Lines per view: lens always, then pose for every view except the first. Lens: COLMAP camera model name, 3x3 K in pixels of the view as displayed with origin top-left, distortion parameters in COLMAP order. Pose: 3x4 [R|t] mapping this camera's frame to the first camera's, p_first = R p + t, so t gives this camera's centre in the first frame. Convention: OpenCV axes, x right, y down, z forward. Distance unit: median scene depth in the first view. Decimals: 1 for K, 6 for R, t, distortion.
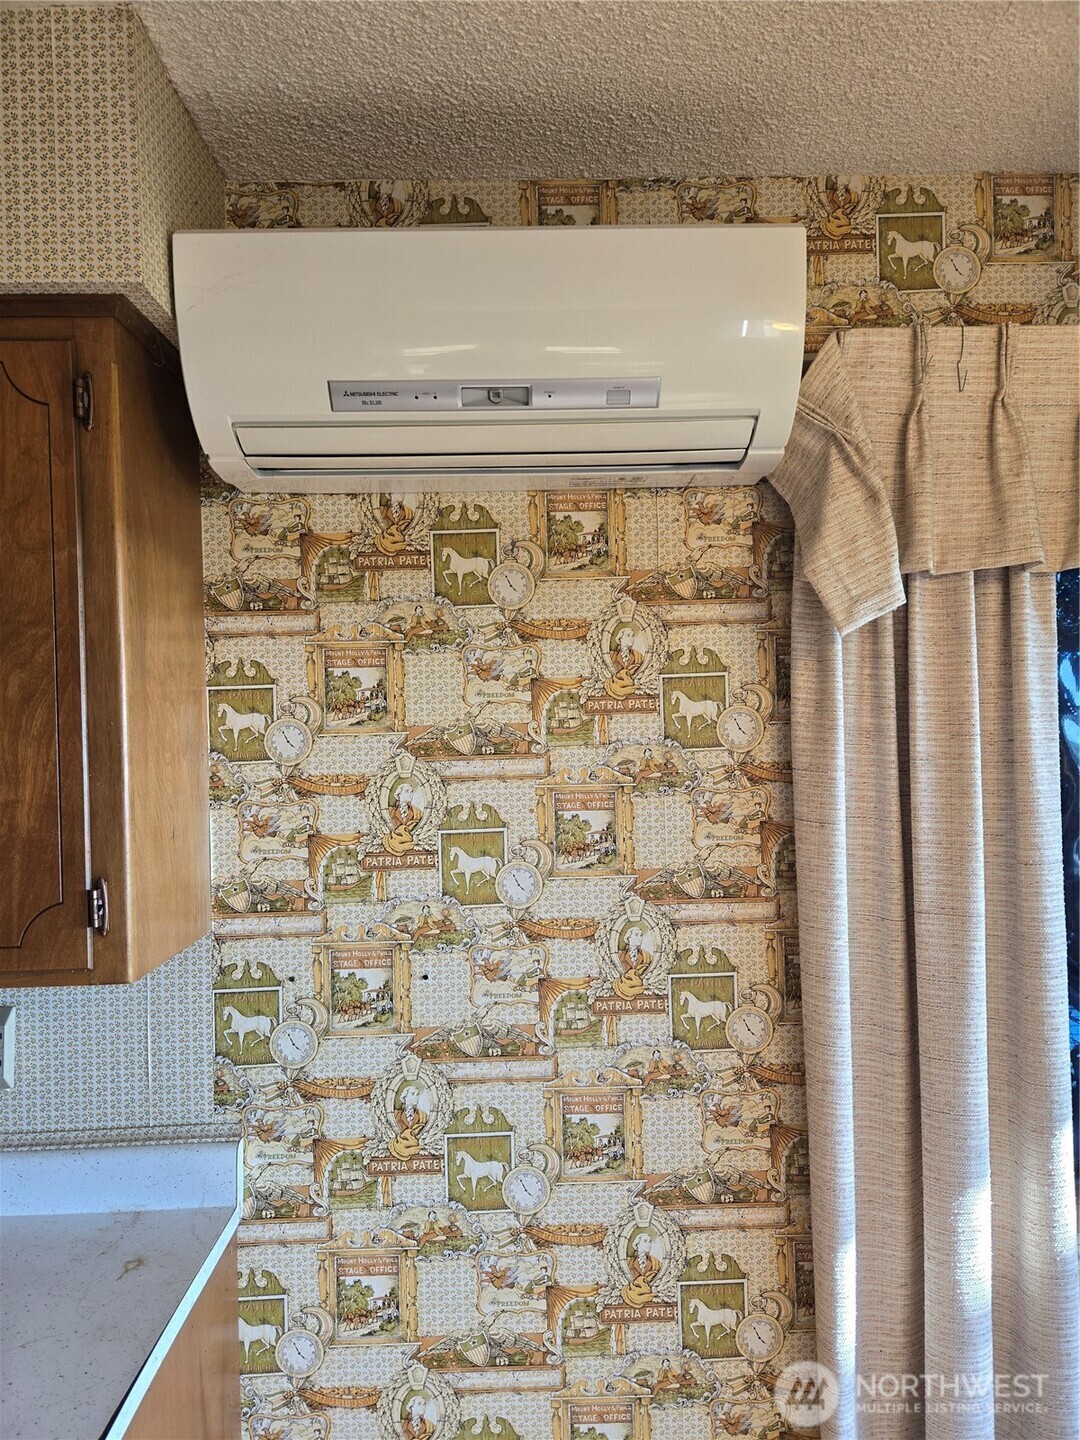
lens RADIAL K [[973.4, 0, 540.5], [0, 973.4, 736.9], [0, 0, 1]] dist [0.076799, -0.077123]
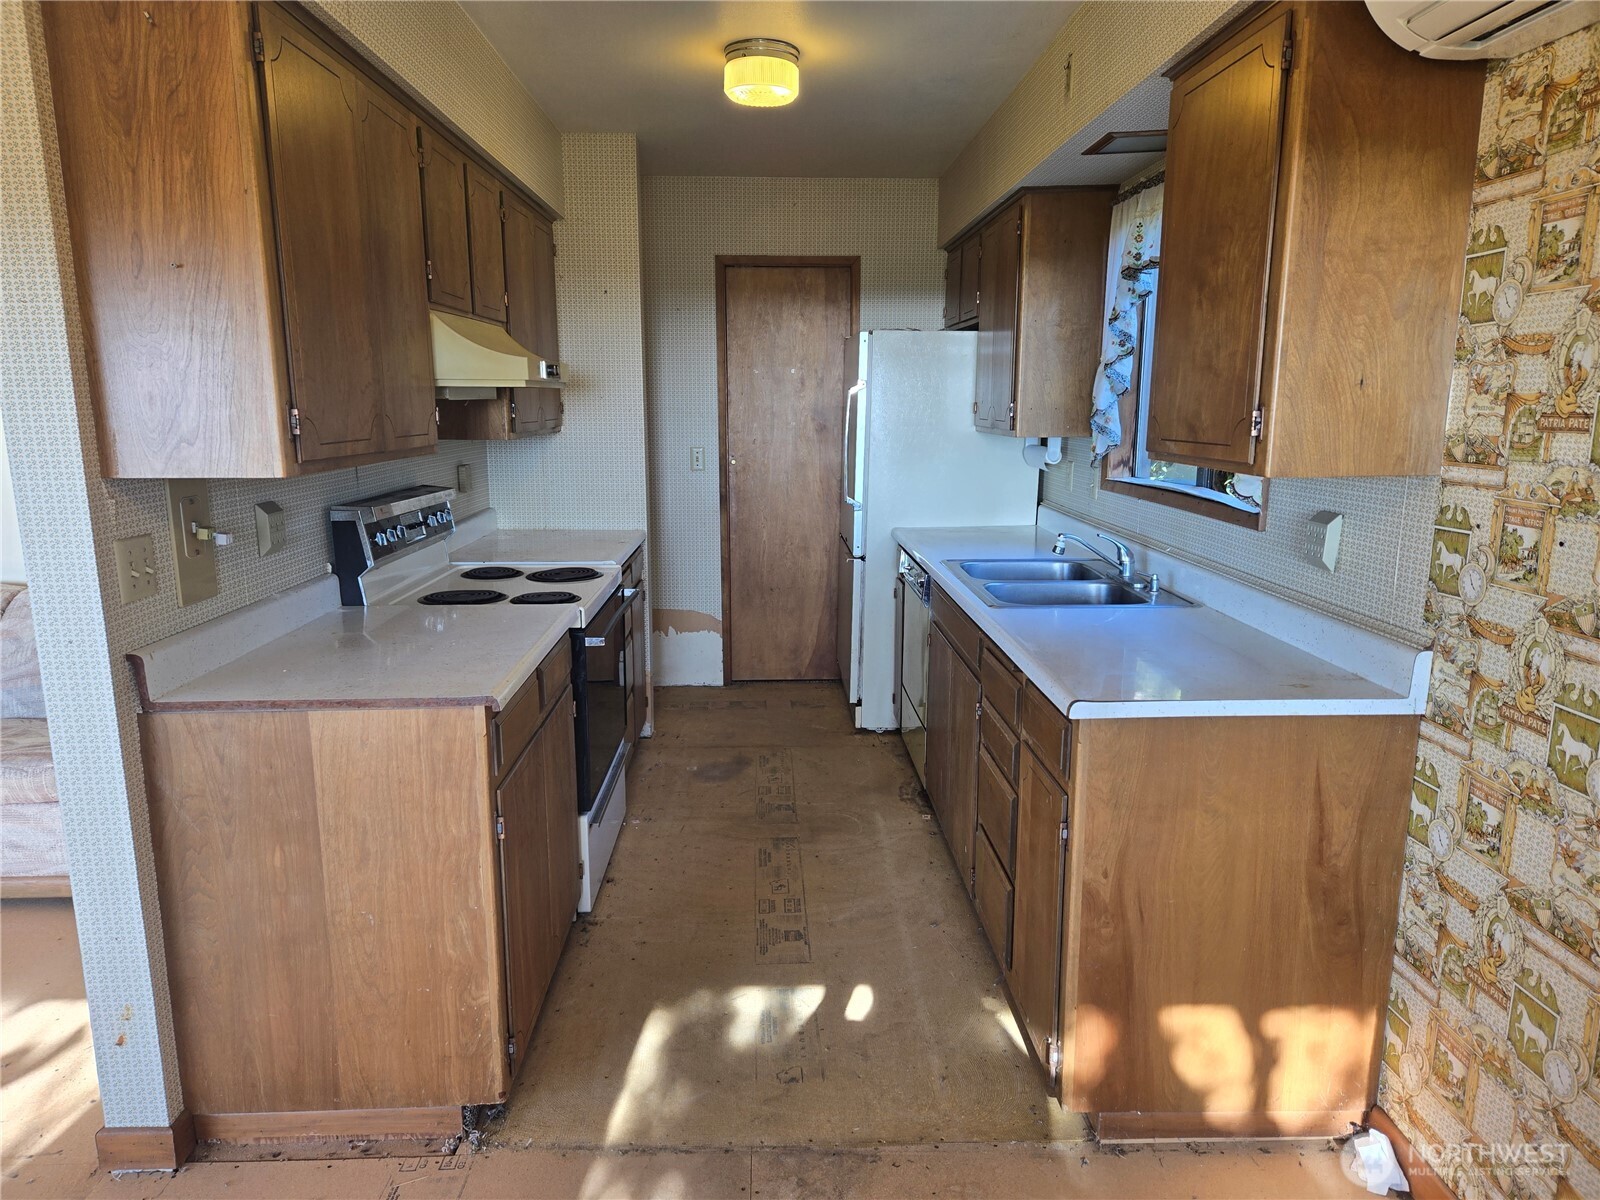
lens RADIAL K [[1090.8, 0, 792.4], [0, 1090.8, 619.4], [0, 0, 1]] dist [0.067678, -0.054127]
pose [[-0.002198, 0.219840, -0.975533, 0.987397], [0.002311, 0.975534, 0.219835, 0.072580], [0.999995, -0.001771, -0.002652, 0.232396]]
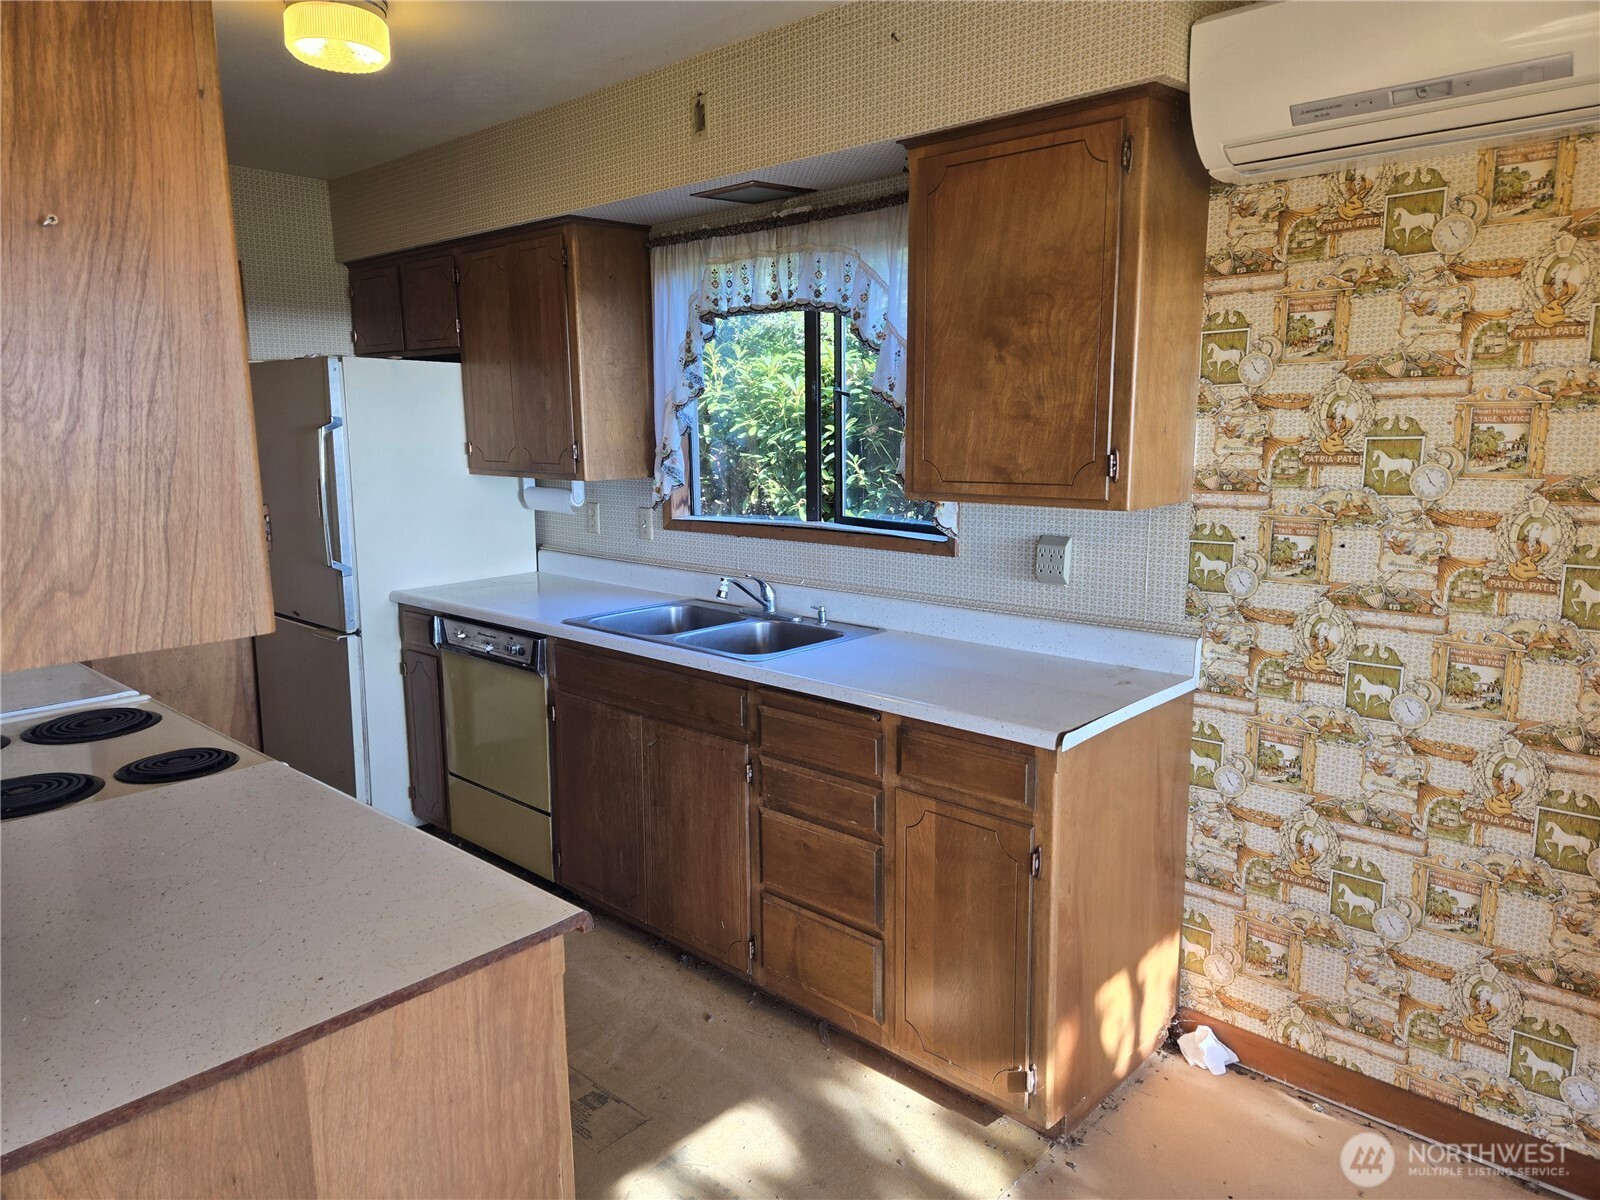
lens RADIAL K [[1081.5, 0, 785.0], [0, 1081.5, 611.9], [0, 0, 1]] dist [0.076799, -0.077123]
pose [[0.710097, 0.137422, -0.690563, 0.395283], [-0.004080, 0.981555, 0.191134, 0.048095], [0.704092, -0.132907, 0.697560, -0.614190]]
